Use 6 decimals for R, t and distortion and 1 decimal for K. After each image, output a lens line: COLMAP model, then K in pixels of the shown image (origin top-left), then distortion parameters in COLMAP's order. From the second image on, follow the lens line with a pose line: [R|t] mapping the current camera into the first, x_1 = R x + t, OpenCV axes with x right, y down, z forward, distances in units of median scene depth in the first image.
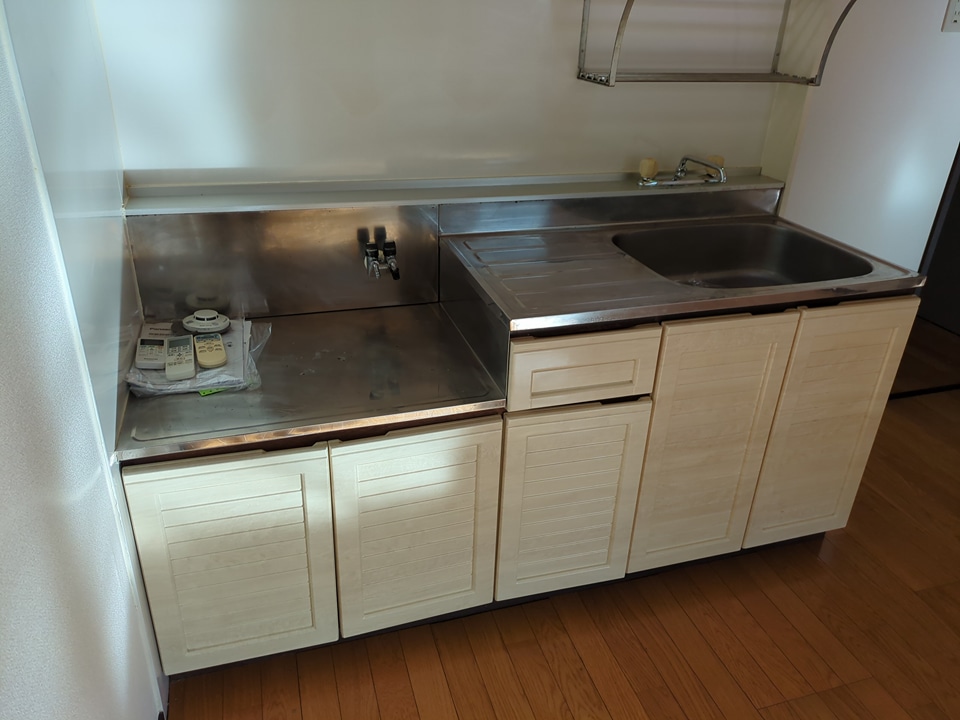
lens RADIAL K [[716.9, 0, 482.0], [0, 716.9, 359.7], [0, 0, 1]] dist [0.031007, -0.014019]
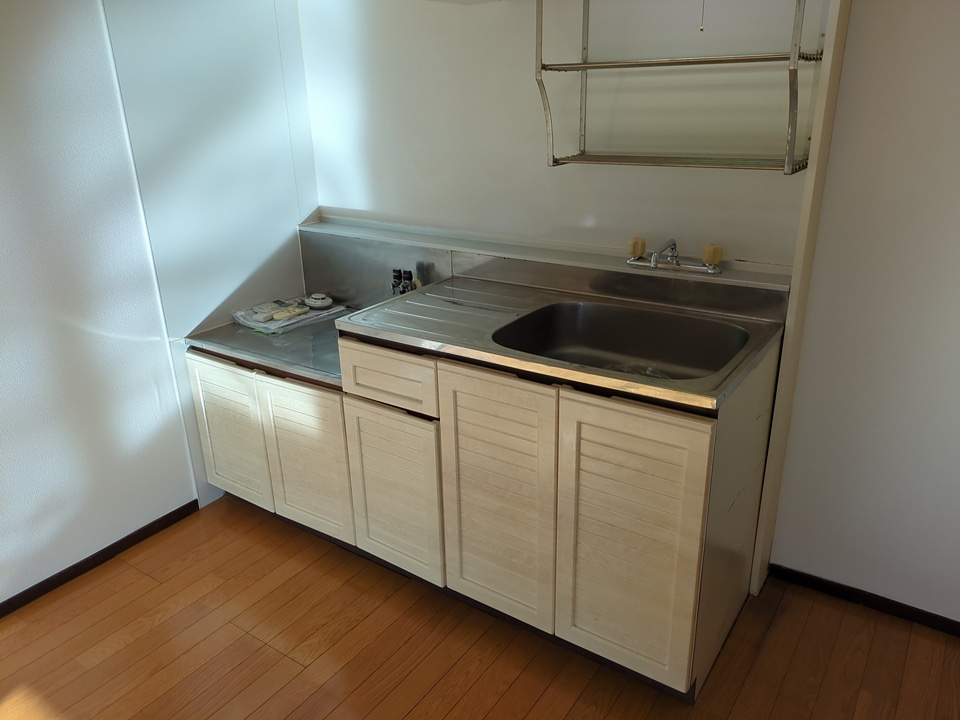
lens RADIAL K [[716.9, 0, 475.0], [0, 716.9, 357.5], [0, 0, 1]] dist [0.031007, -0.014019]
pose [[0.596891, 0.230808, -0.768407, 1.111231], [-0.307566, 0.950387, 0.046556, -0.116980], [0.741029, 0.208547, 0.638266, 0.274492]]
